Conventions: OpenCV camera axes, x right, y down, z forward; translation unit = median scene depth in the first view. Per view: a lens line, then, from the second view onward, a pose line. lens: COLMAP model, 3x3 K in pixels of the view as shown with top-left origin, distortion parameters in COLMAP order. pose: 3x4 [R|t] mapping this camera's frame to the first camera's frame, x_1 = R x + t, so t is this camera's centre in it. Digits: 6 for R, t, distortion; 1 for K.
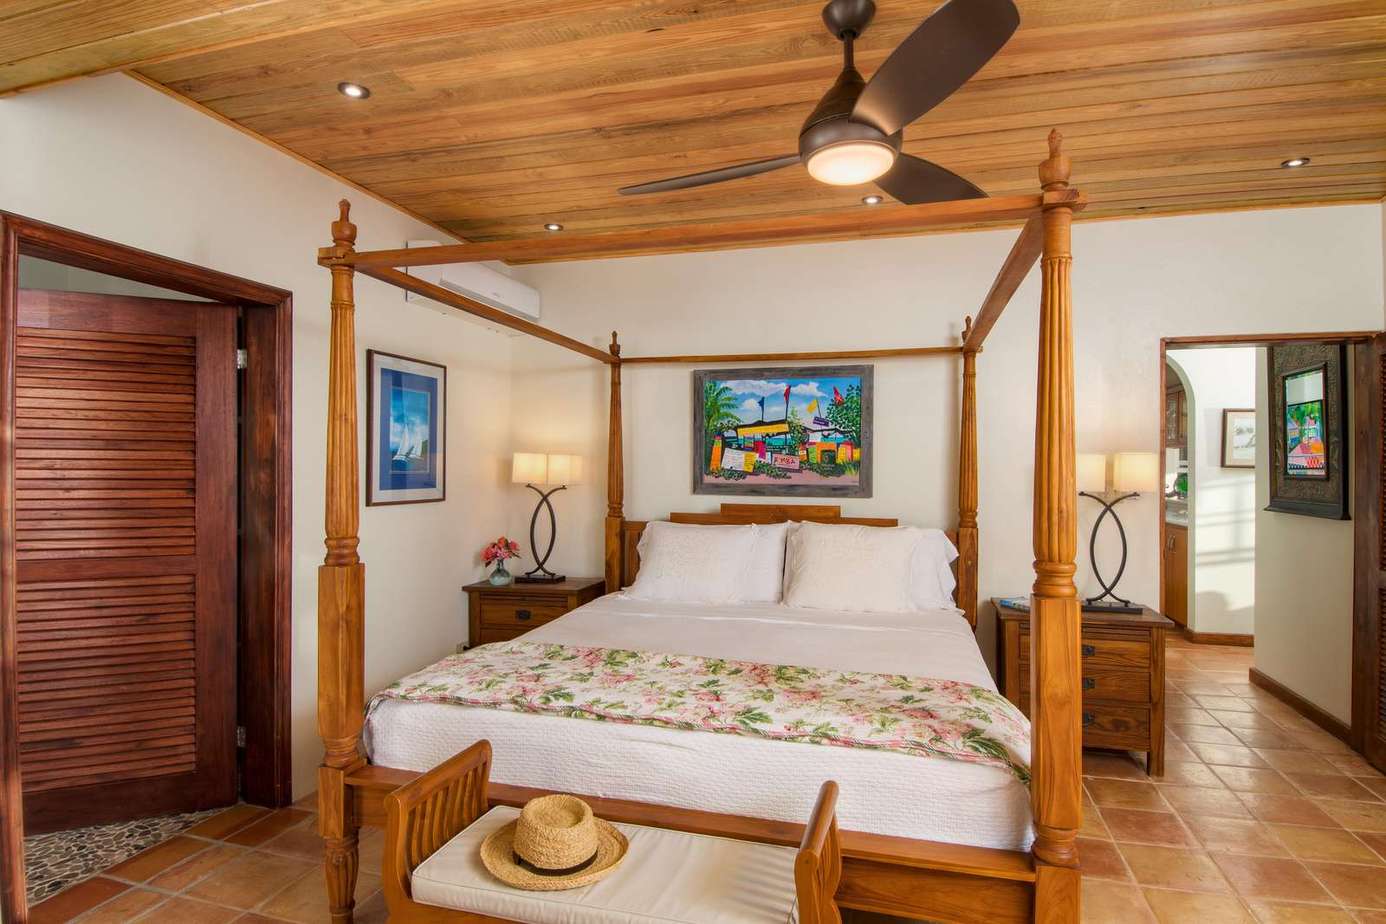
lens RADIAL K [[712.4, 0, 702.9], [0, 712.4, 463.1], [0, 0, 1]] dist [0.004833, -0.020796]
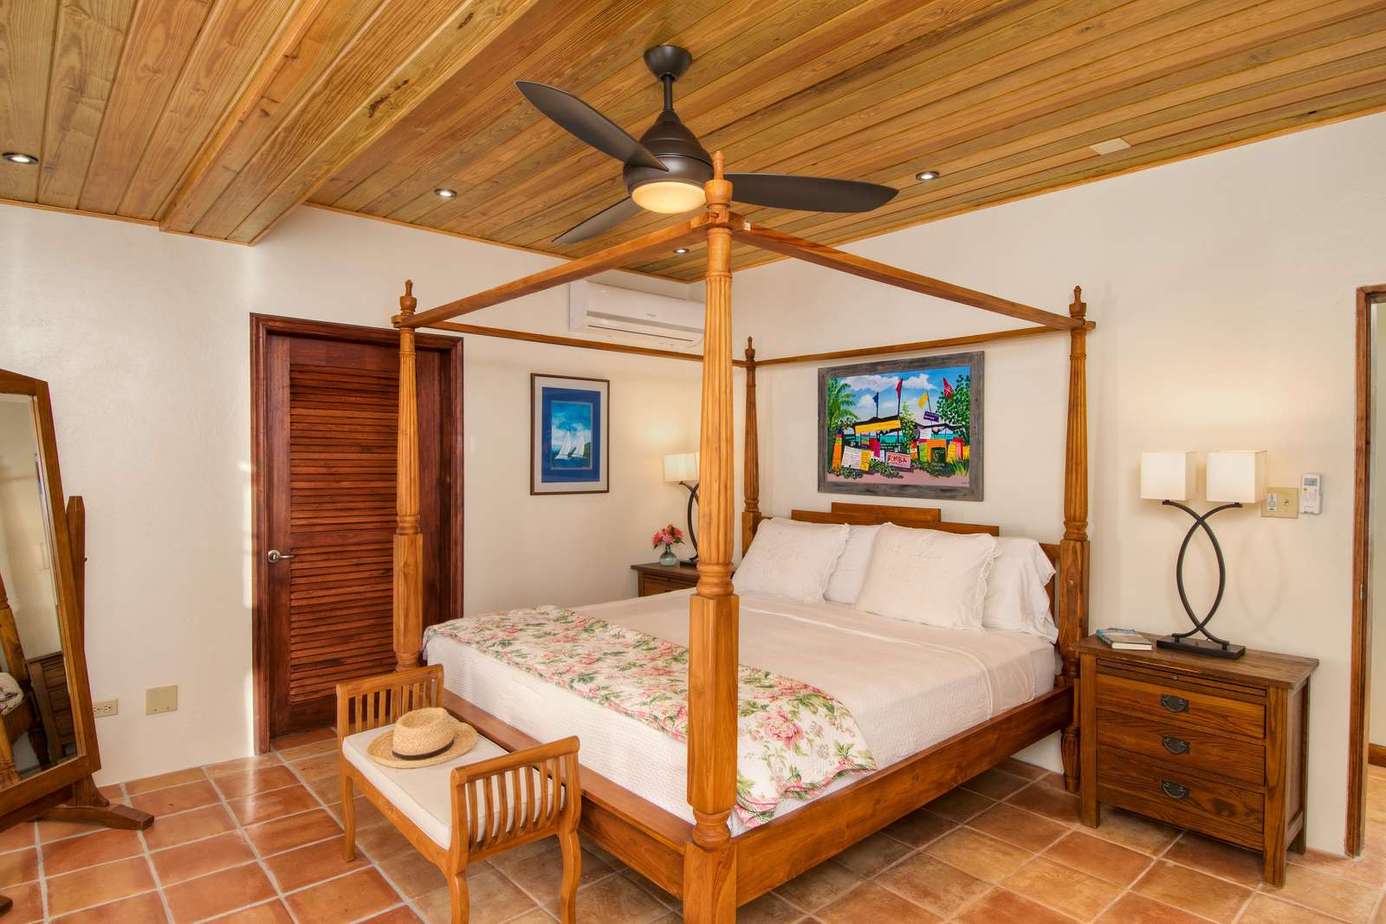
lens RADIAL K [[747.8, 0, 694.4], [0, 747.8, 464.4], [0, 0, 1]] dist [-0.008212, -0.005988]
pose [[0.841507, 0.004071, -0.540231, 0.434249], [0.002380, 0.999934, 0.011244, -0.008392], [0.540241, -0.010748, 0.841442, 0.021498]]
